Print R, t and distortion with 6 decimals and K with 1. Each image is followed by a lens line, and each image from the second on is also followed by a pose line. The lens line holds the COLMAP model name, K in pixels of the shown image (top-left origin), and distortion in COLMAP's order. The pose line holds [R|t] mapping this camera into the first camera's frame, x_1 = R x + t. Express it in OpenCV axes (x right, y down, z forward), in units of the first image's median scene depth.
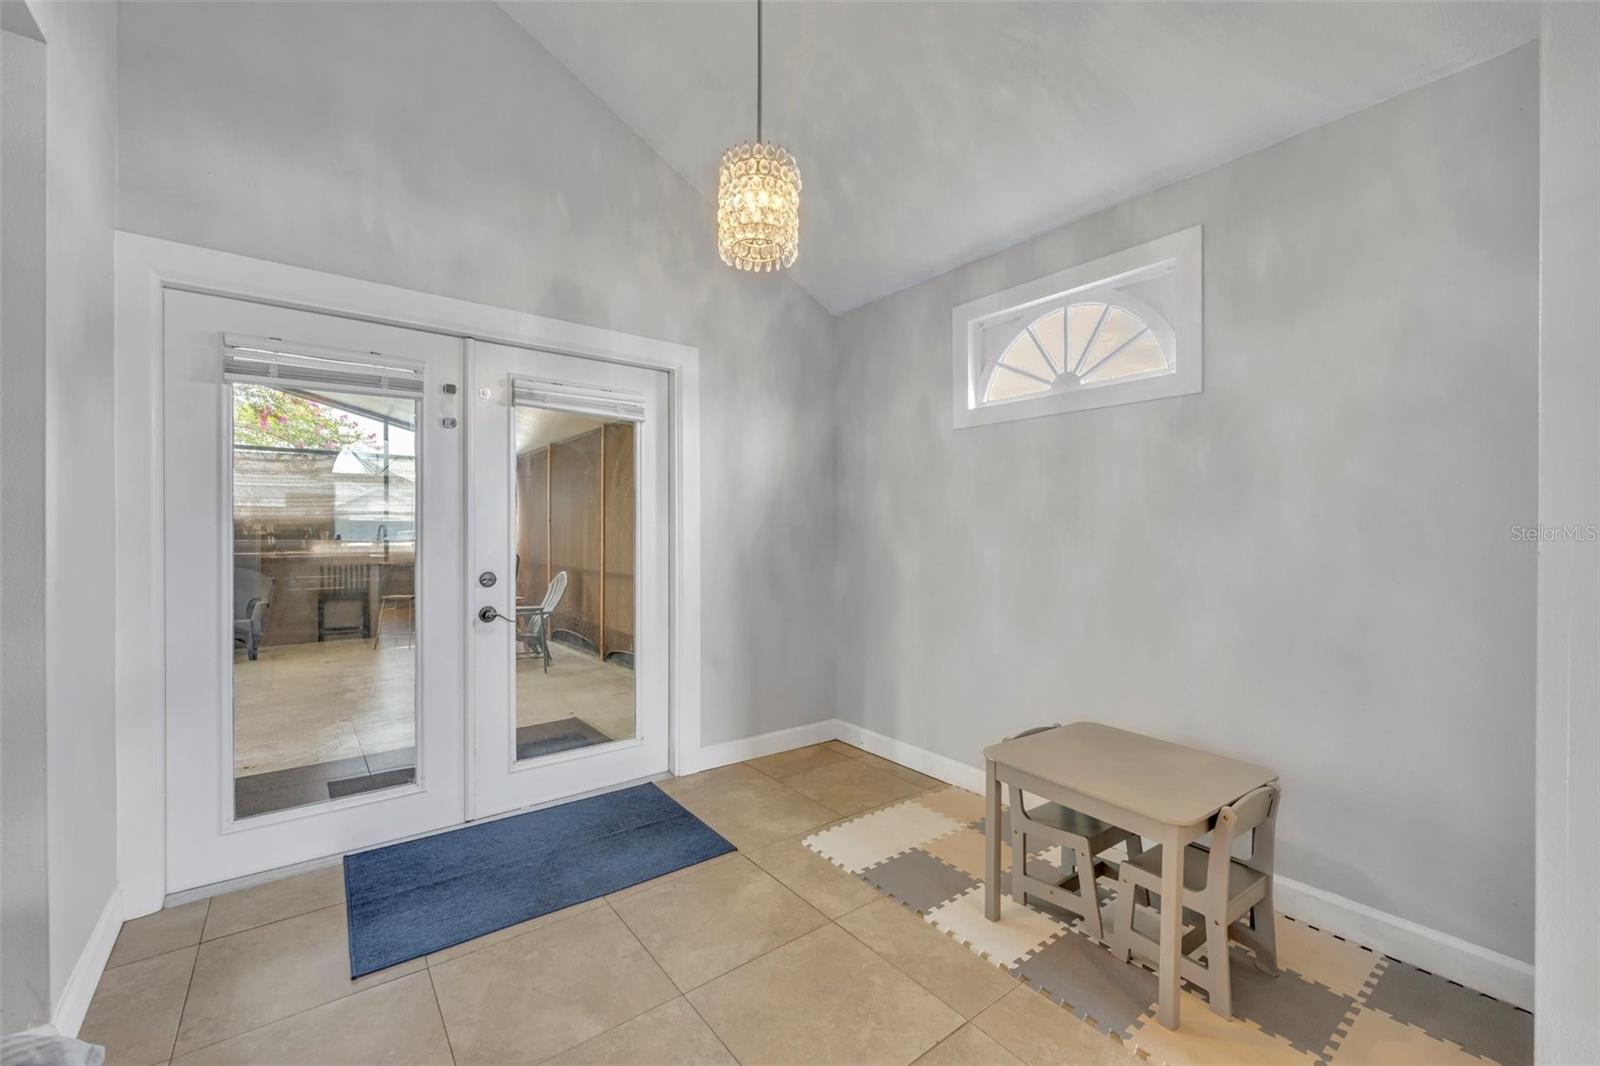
lens RADIAL K [[645.8, 0, 795.8], [0, 645.8, 534.2], [0, 0, 1]] dist [0.001892, -0.000427]
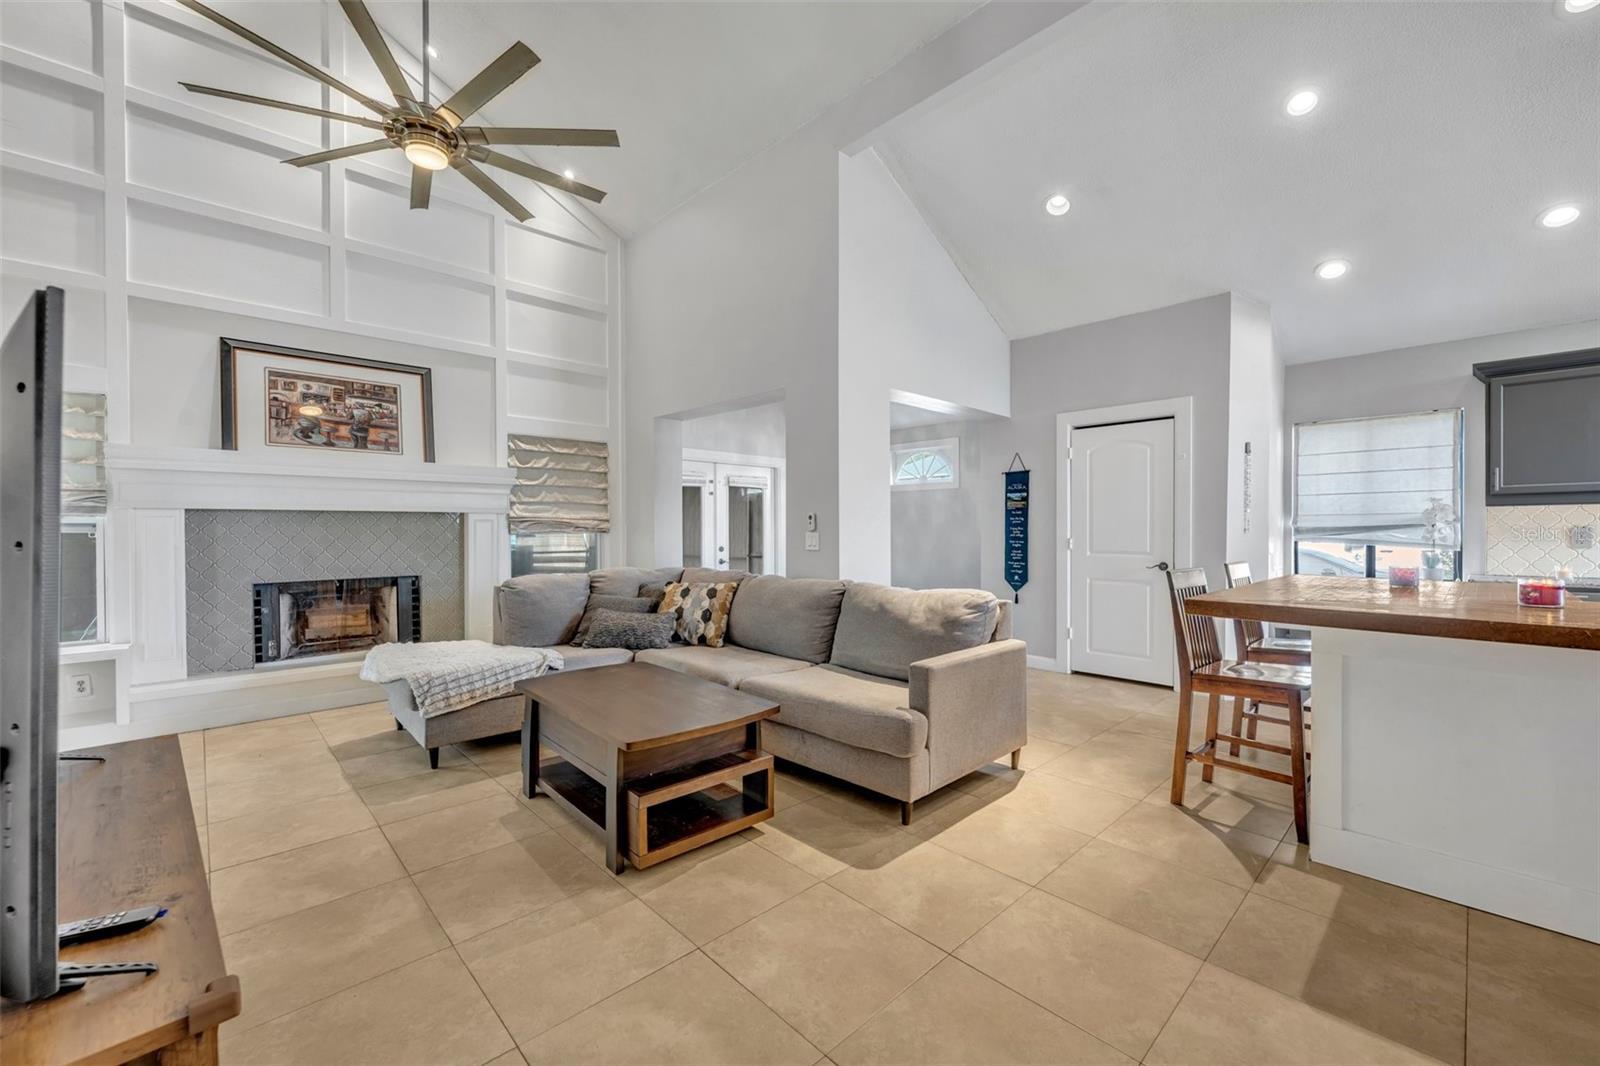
lens RADIAL K [[645.8, 0, 799.5], [0, 645.8, 536.1], [0, 0, 1]] dist [0.001892, -0.000427]
pose [[0.992460, -0.006076, 0.122419, -0.482869], [0.006277, 0.999980, -0.001254, 0.020069], [-0.122408, 0.002013, 0.992478, -1.794135]]
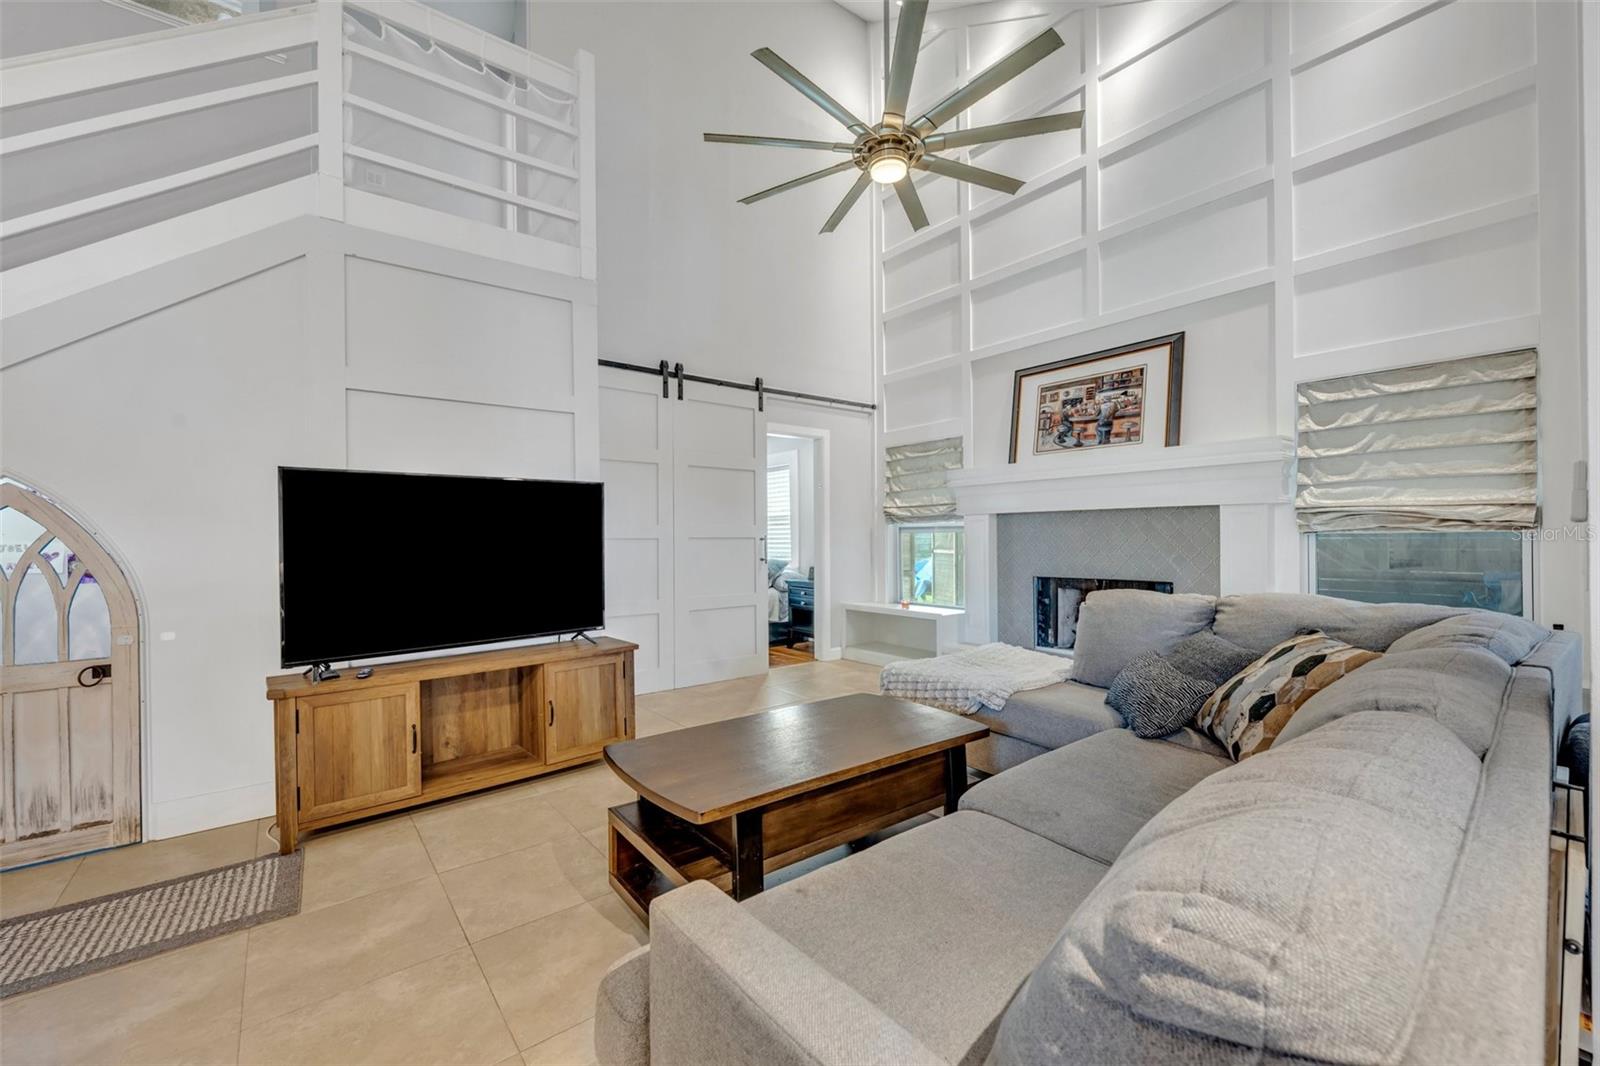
lens RADIAL K [[645.8, 0, 798.2], [0, 645.8, 539.4], [0, 0, 1]] dist [0.001892, -0.000427]
pose [[0.031603, 0.004227, -0.999492, 0.213751], [-0.001547, 0.999990, 0.004181, 0.015127], [0.999499, 0.001414, 0.031610, -0.744583]]
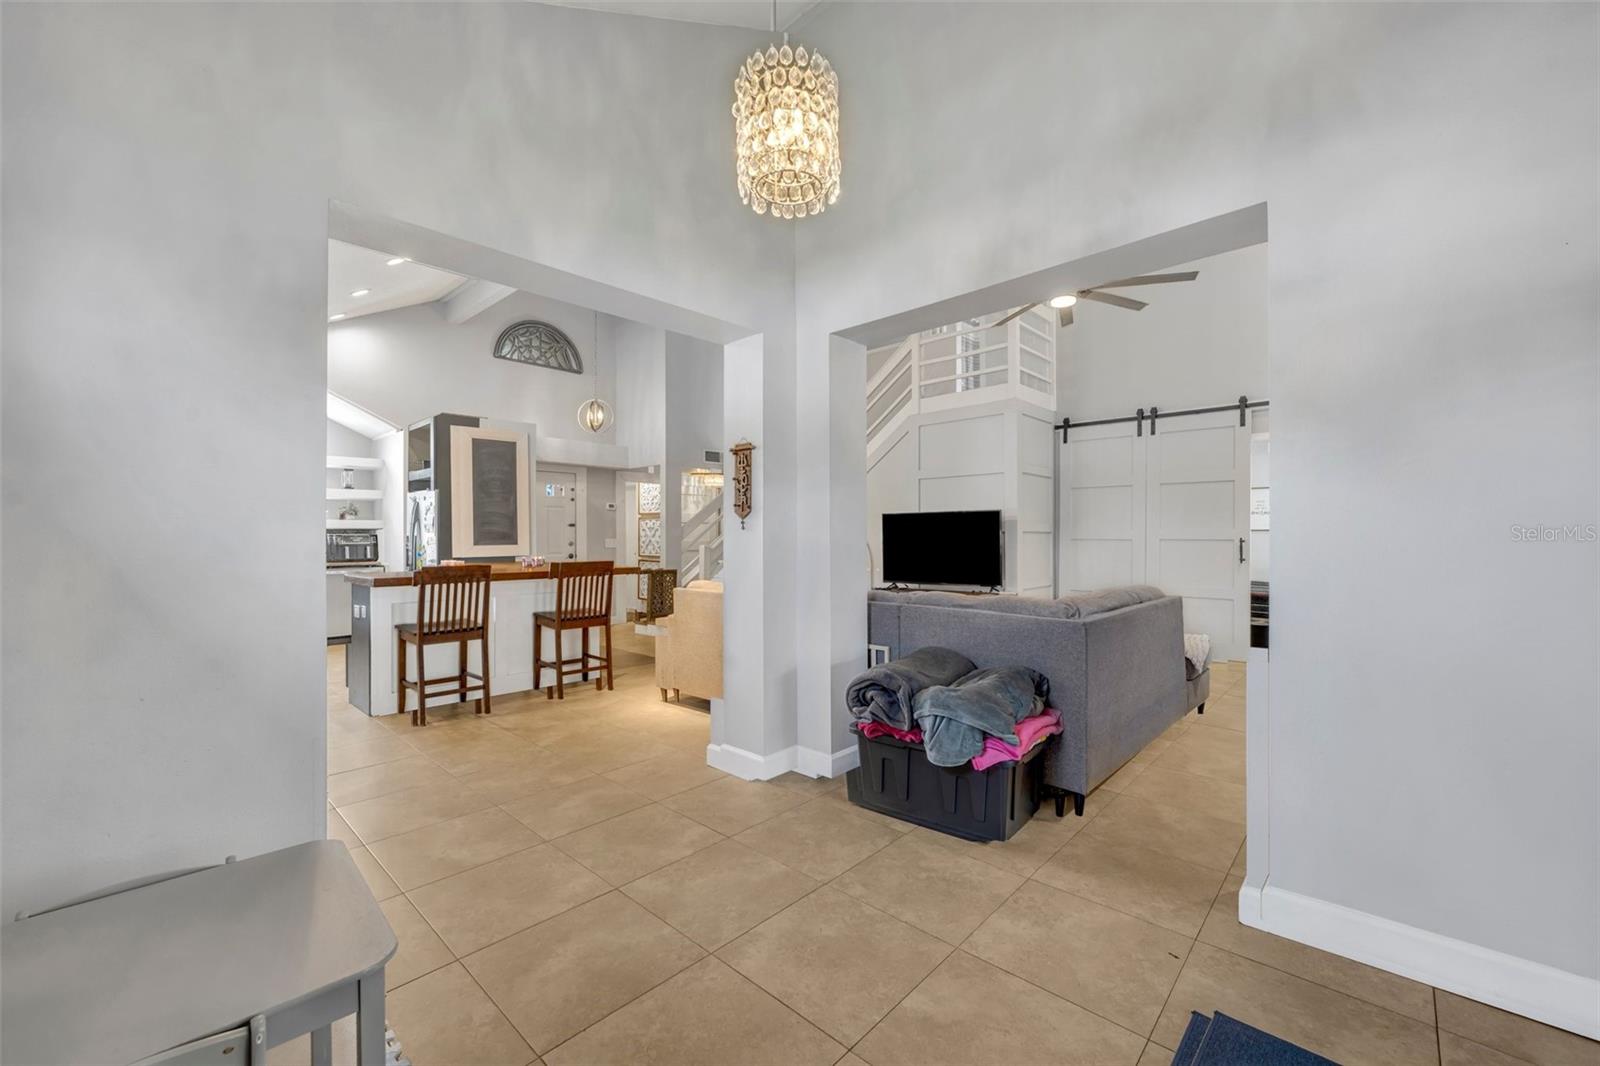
lens RADIAL K [[645.8, 0, 815.4], [0, 645.8, 536.0], [0, 0, 1]] dist [0.001892, -0.000427]
pose [[-0.982812, -0.003581, -0.184576, 0.028879], [-0.005183, 0.999953, 0.008197, -0.012944], [0.184538, 0.009013, -0.982784, 1.269495]]
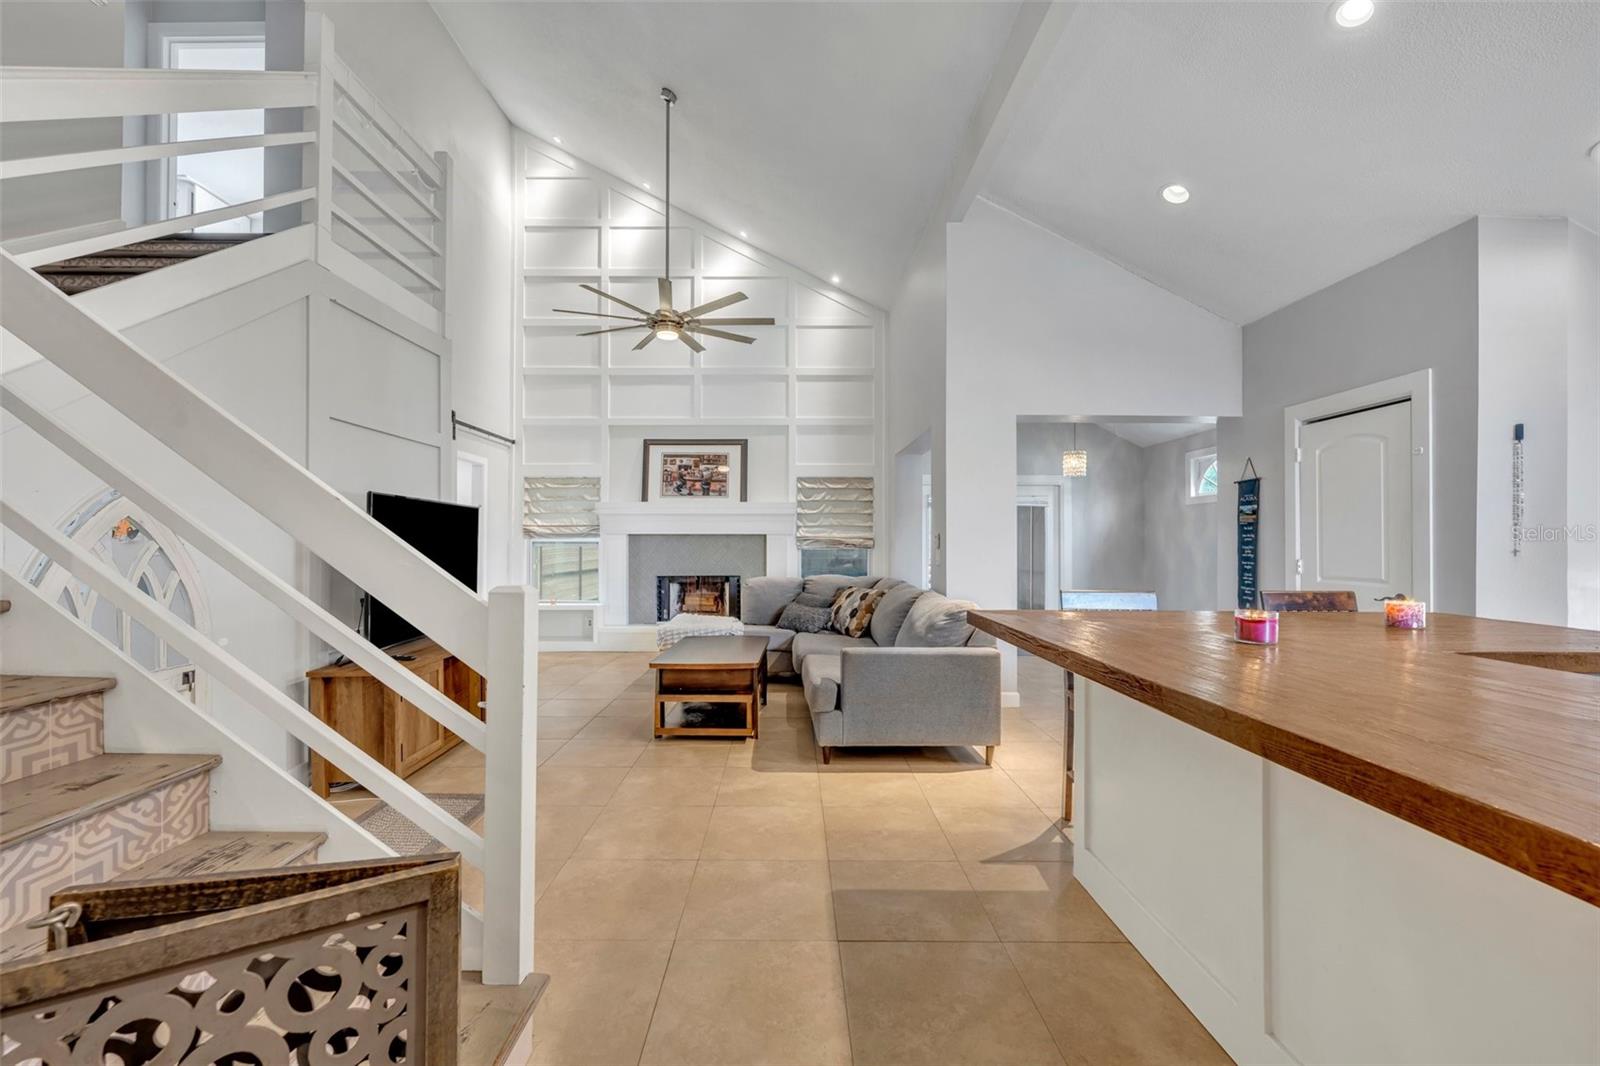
lens RADIAL K [[645.8, 0, 793.7], [0, 645.8, 541.9], [0, 0, 1]] dist [0.001892, -0.000427]
pose [[0.807191, -0.003971, -0.590277, 0.549166], [-0.006963, 0.999844, -0.016248, 0.019970], [0.590249, 0.017226, 0.807037, -1.970055]]
